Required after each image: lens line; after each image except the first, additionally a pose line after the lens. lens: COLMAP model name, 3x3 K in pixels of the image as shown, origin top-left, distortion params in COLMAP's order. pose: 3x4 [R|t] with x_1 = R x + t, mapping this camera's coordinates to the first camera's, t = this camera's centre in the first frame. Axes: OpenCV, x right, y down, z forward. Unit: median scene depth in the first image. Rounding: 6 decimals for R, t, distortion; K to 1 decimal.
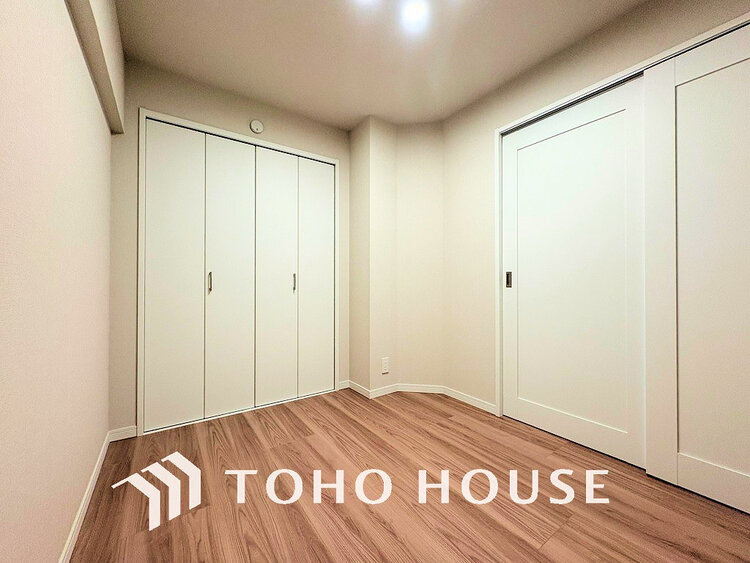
lens RADIAL K [[299.0, 0, 370.5], [0, 299.0, 279.5], [0, 0, 1]] dist [0.000960, -0.000122]
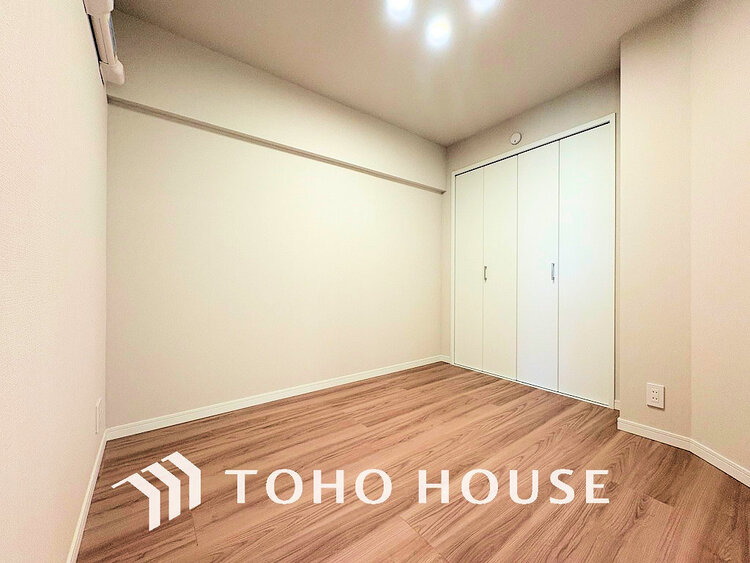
lens RADIAL K [[299.0, 0, 375.9], [0, 299.0, 281.7], [0, 0, 1]] dist [0.000960, -0.000122]
pose [[0.037393, 0.002372, -0.999298, 0.803160], [0.014683, 0.999888, 0.002923, 0.031494], [0.999193, -0.014782, 0.037354, 0.437546]]
